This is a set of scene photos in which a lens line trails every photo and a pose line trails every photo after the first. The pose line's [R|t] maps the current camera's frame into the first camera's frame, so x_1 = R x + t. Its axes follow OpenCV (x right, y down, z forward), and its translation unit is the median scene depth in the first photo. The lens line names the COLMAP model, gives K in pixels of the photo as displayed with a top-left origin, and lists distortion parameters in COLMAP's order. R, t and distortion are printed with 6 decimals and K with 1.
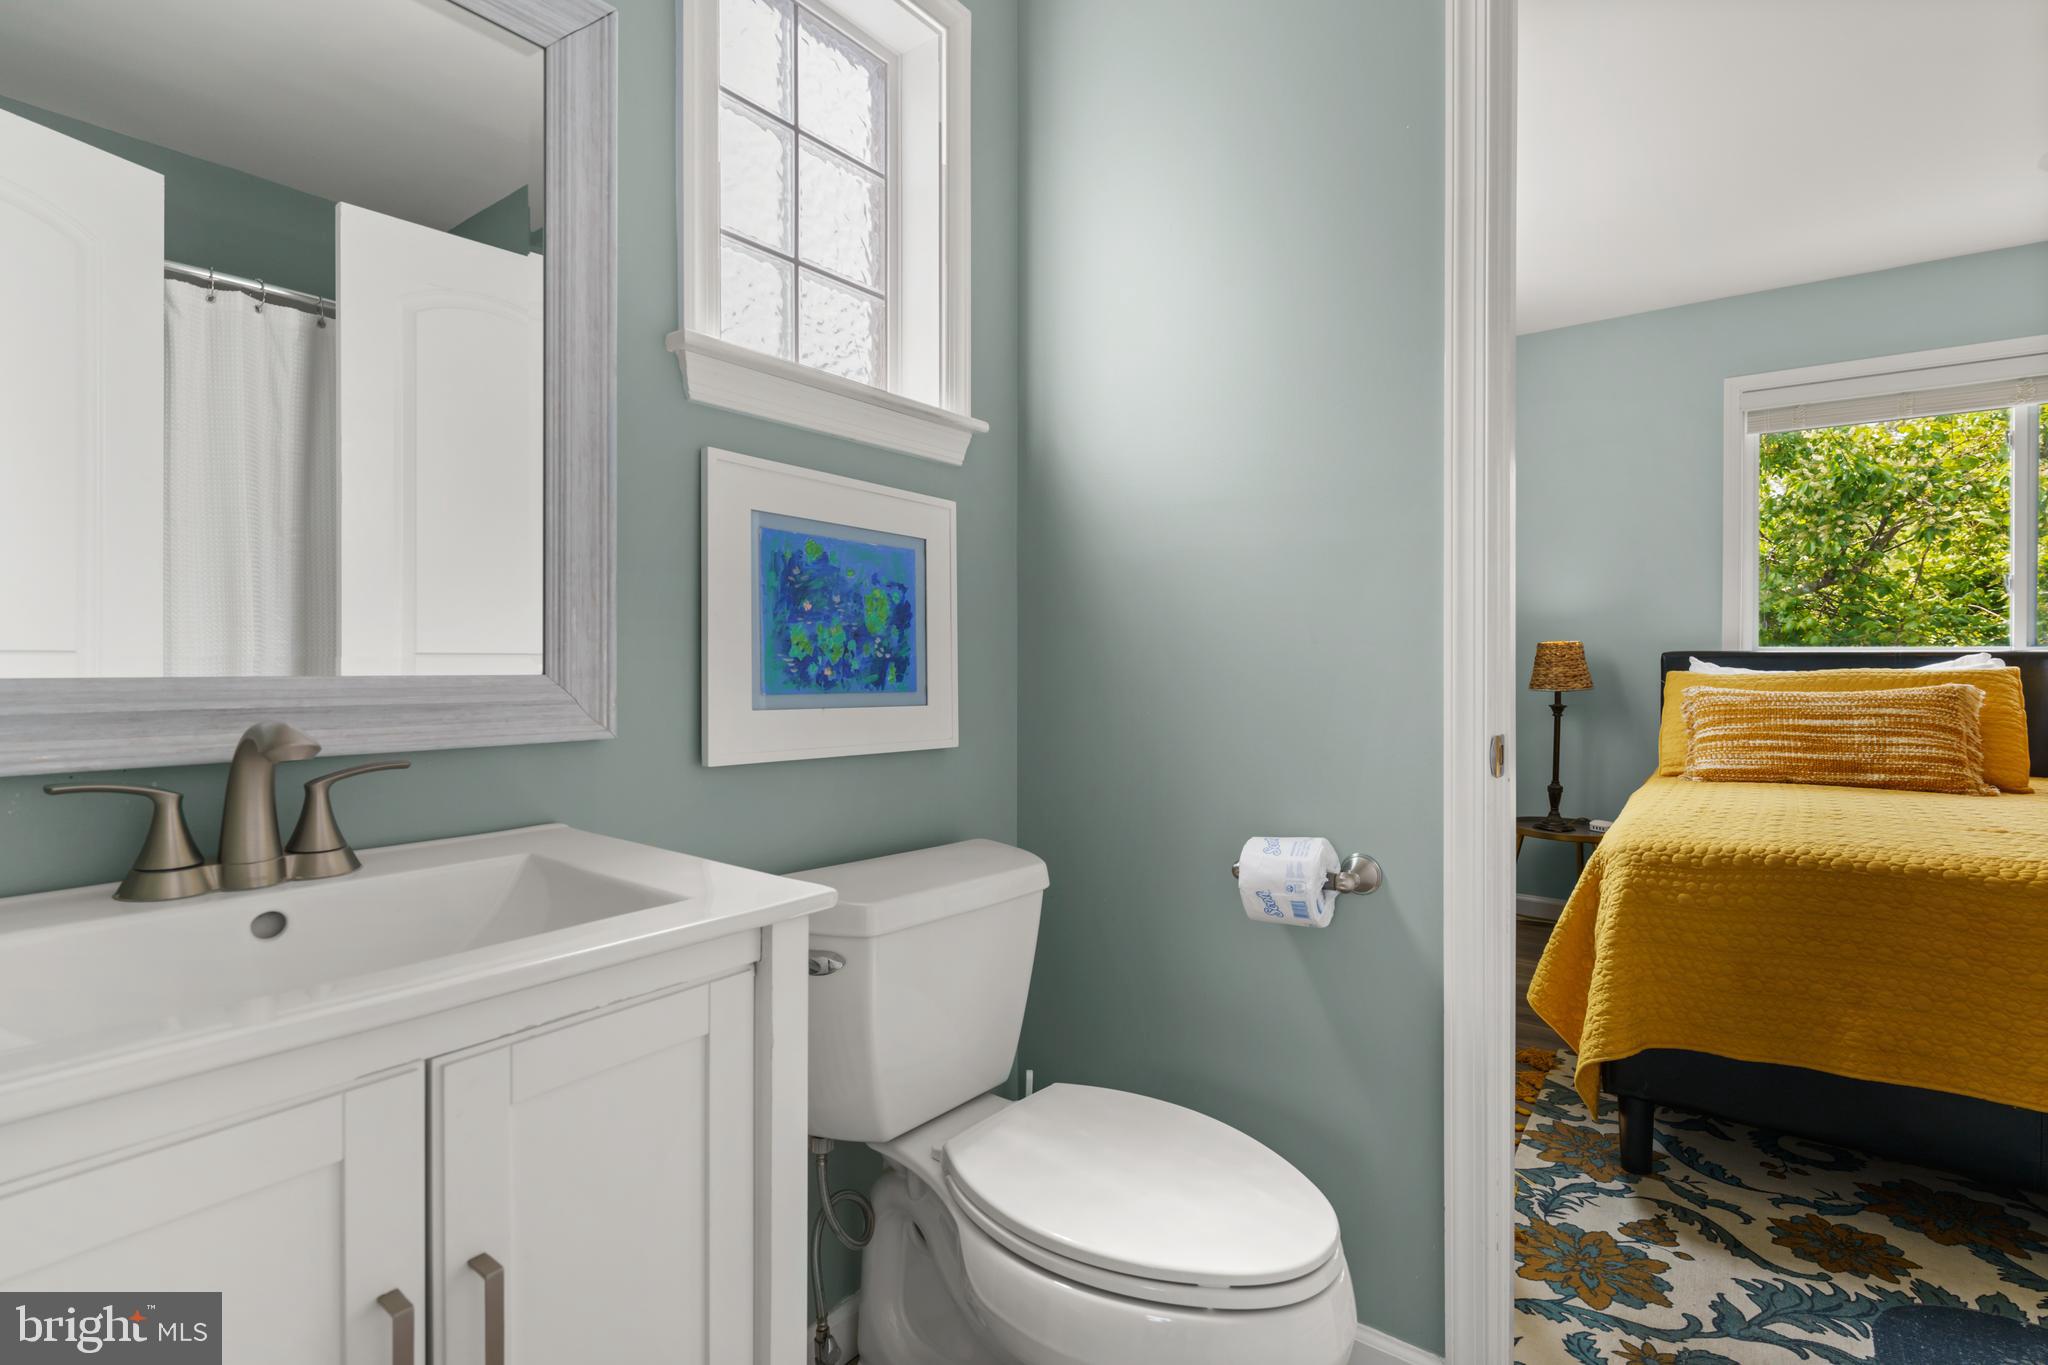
lens RADIAL K [[996.1, 0, 1032.7], [0, 996.1, 672.0], [0, 0, 1]] dist [0.003234, -0.001444]
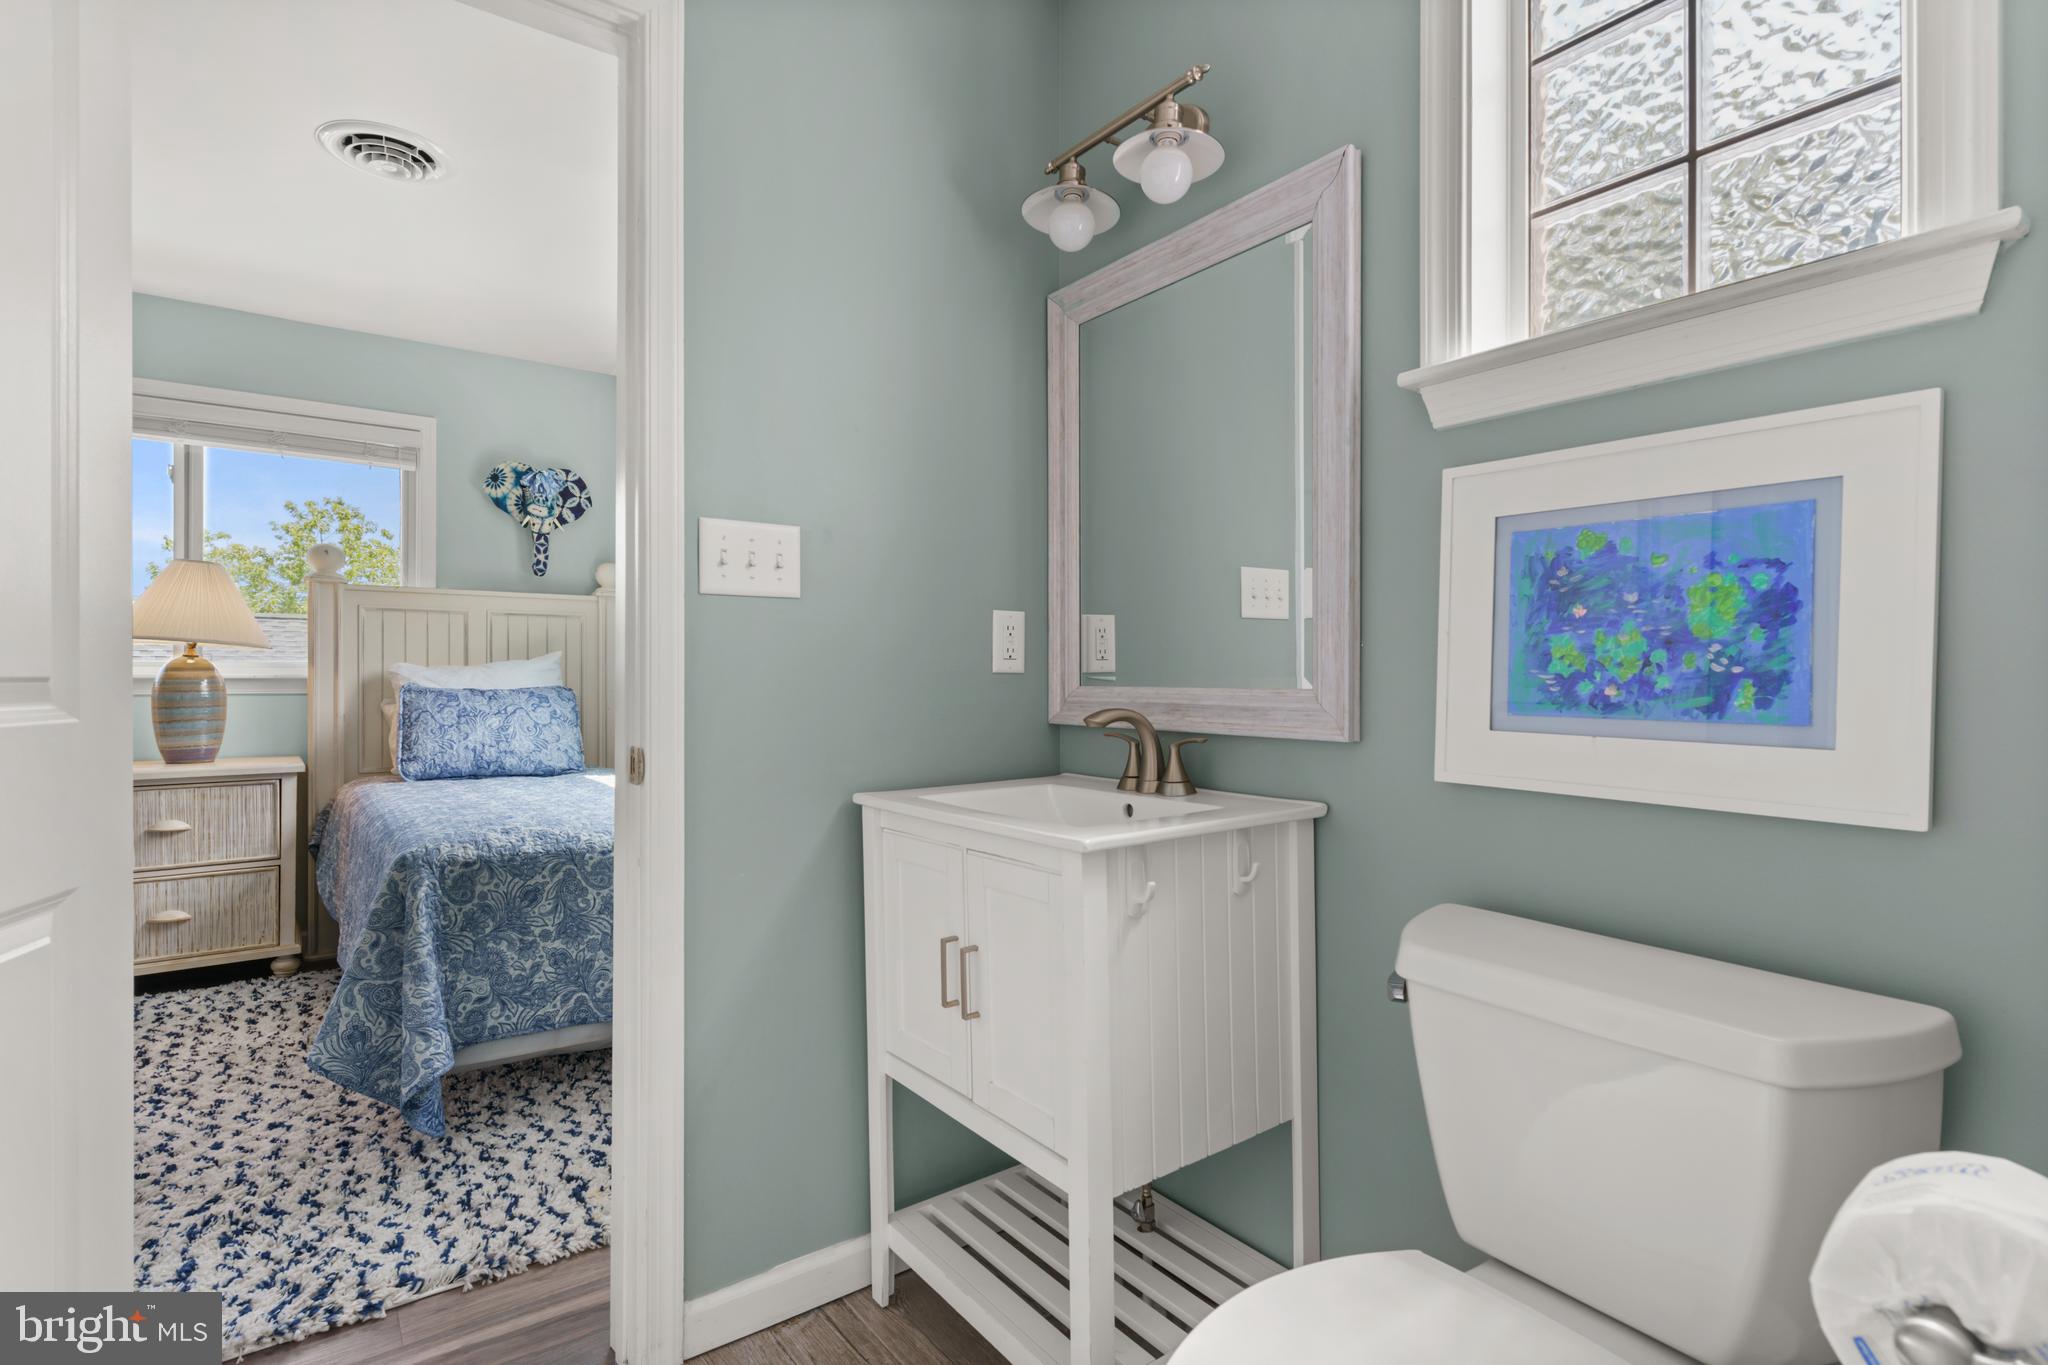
lens RADIAL K [[996.1, 0, 1048.3], [0, 996.1, 673.9], [0, 0, 1]] dist [0.003234, -0.001444]
pose [[-0.276512, -0.006902, -0.960986, 0.681105], [-0.010056, 0.999940, -0.004289, -0.006077], [0.960958, 0.008477, -0.276565, 0.787000]]
